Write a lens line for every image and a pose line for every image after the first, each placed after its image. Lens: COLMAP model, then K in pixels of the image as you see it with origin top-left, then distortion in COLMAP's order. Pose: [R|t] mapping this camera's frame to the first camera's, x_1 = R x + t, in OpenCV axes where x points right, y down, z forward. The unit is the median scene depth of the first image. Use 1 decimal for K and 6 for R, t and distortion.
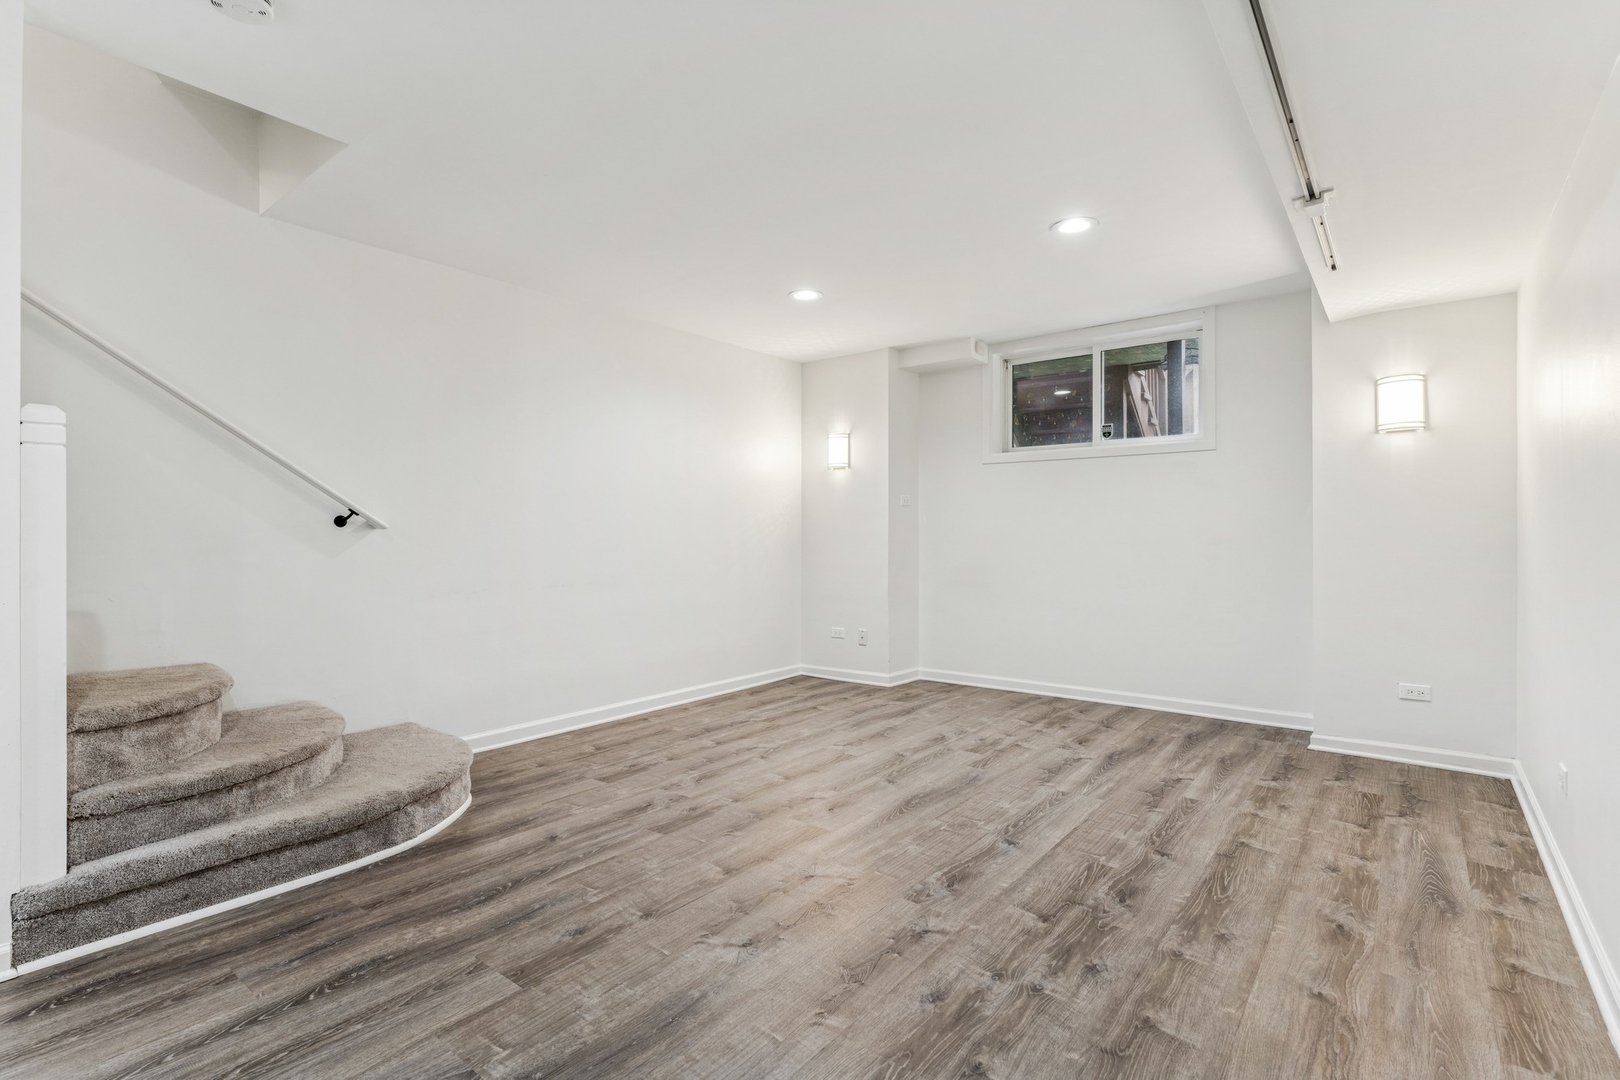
lens RADIAL K [[761.3, 0, 809.9], [0, 761.3, 535.6], [0, 0, 1]] dist [0.004264, 0.000390]
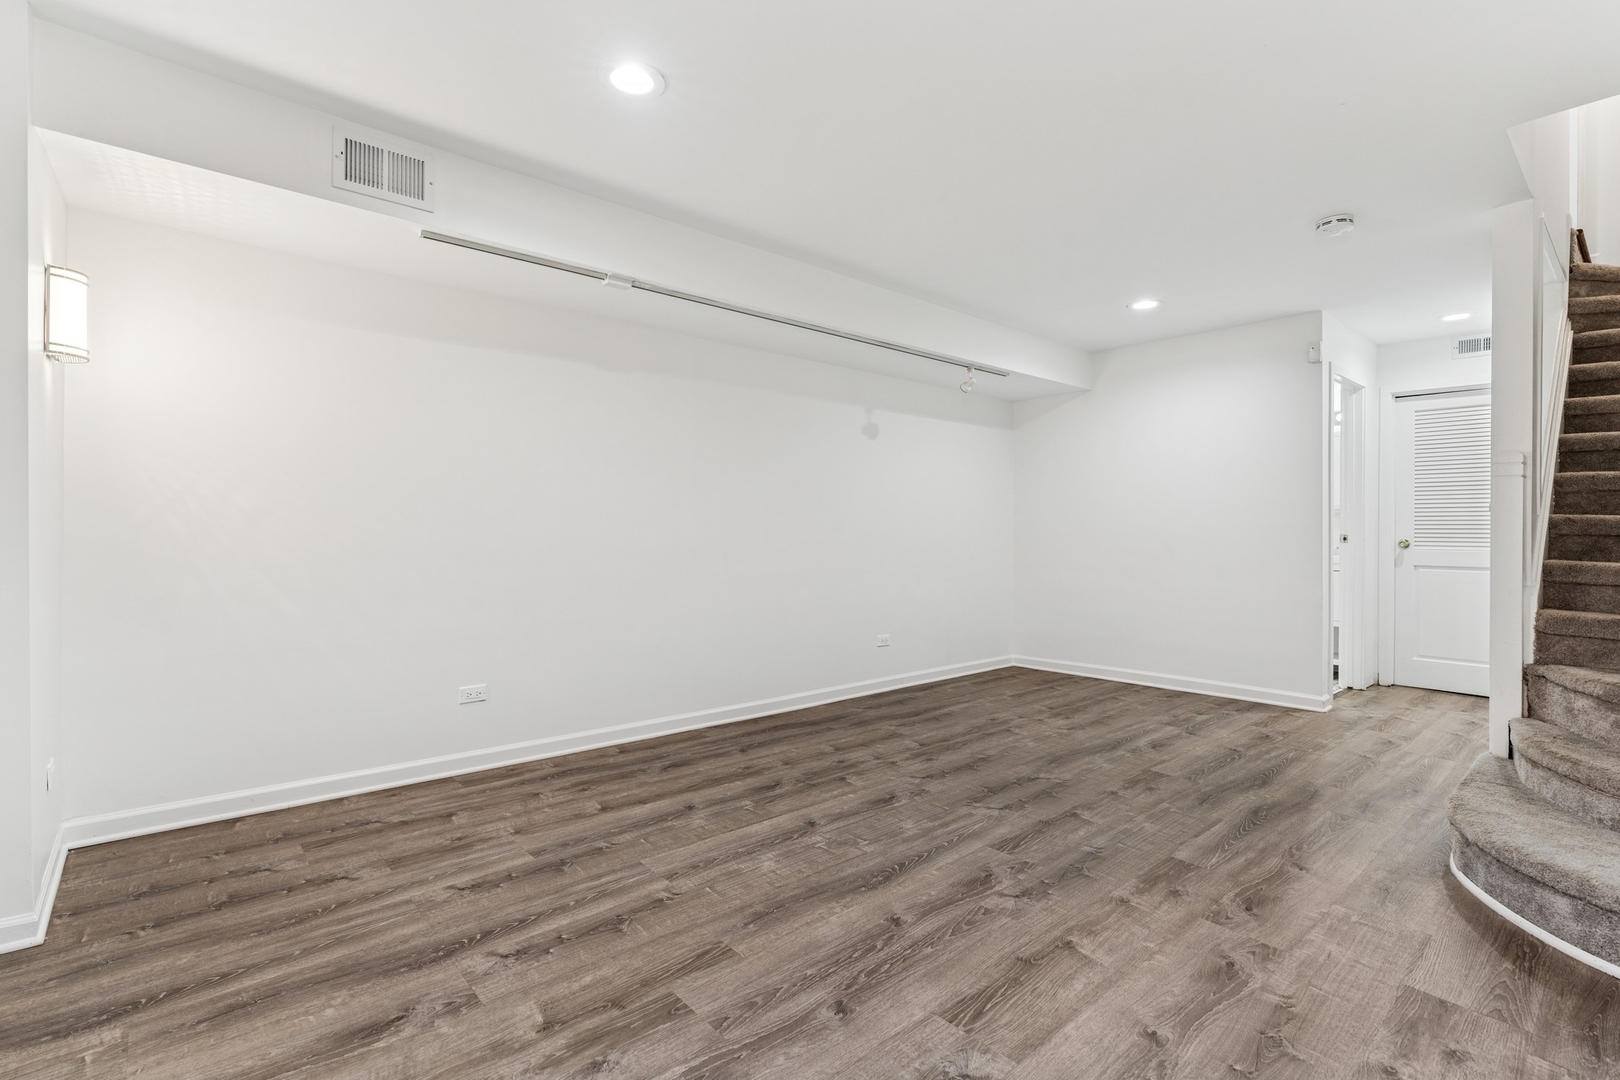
lens RADIAL K [[749.3, 0, 809.9], [0, 749.3, 532.7], [0, 0, 1]] dist [0.000630, -0.000879]
pose [[-0.982967, -0.007837, 0.183614, 0.074915], [-0.006671, 0.999953, 0.006967, -0.005018], [-0.183660, 0.005623, -0.982974, 1.913324]]
